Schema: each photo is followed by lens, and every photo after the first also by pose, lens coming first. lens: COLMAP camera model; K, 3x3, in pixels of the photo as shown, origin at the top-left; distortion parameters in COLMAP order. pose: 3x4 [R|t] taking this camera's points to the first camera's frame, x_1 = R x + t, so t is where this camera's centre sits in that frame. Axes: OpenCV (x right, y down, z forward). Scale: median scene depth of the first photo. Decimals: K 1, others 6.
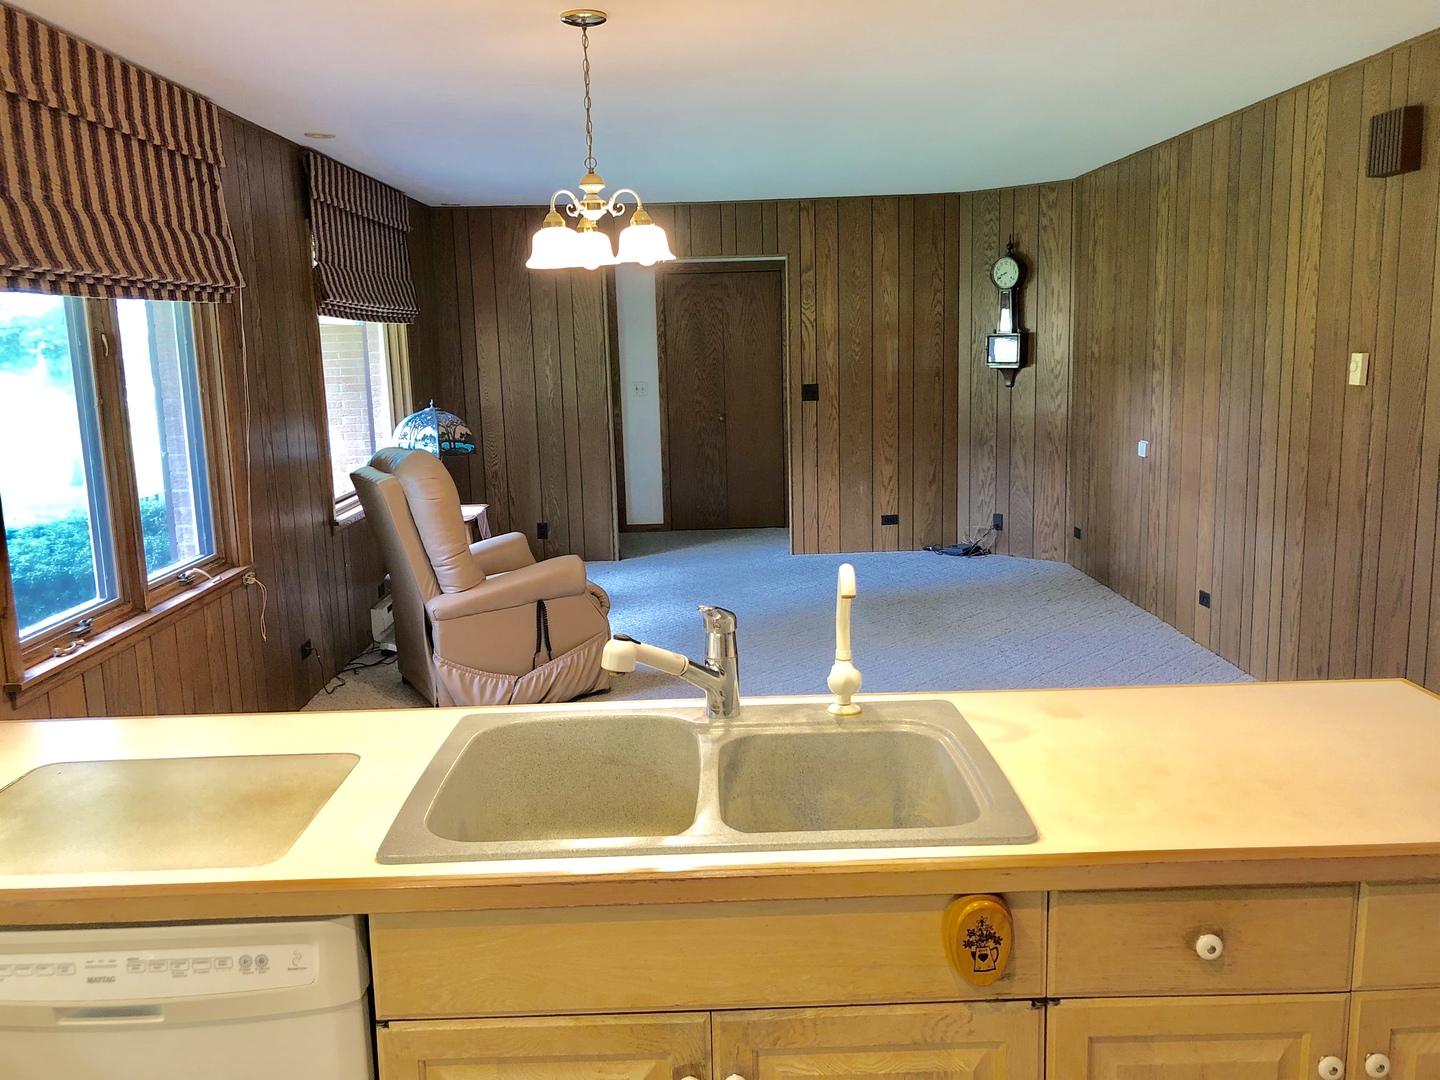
lens RADIAL K [[1198.1, 0, 721.7], [0, 1198.1, 526.6], [0, 0, 1]] dist [0.057465, -0.064778]
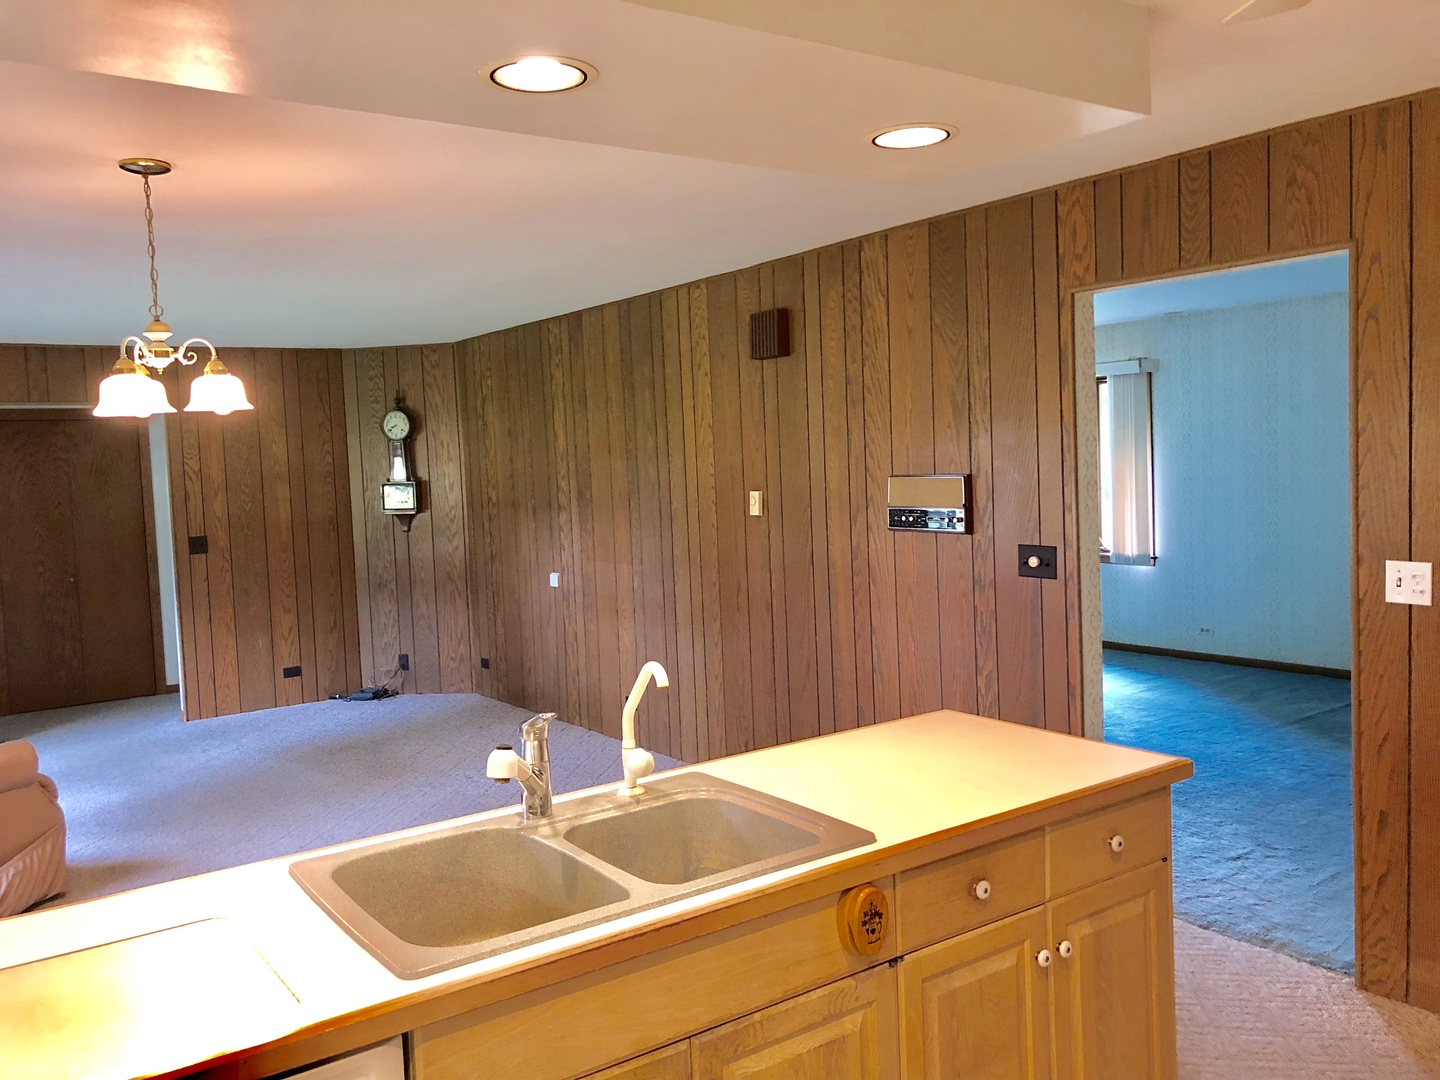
lens RADIAL K [[1198.1, 0, 721.7], [0, 1198.1, 526.6], [0, 0, 1]] dist [0.057465, -0.064778]
pose [[0.820349, -0.038275, 0.570581, -0.197474], [0.108297, 0.990101, -0.089286, 0.004104], [-0.561515, 0.135038, 0.816373, -0.016941]]
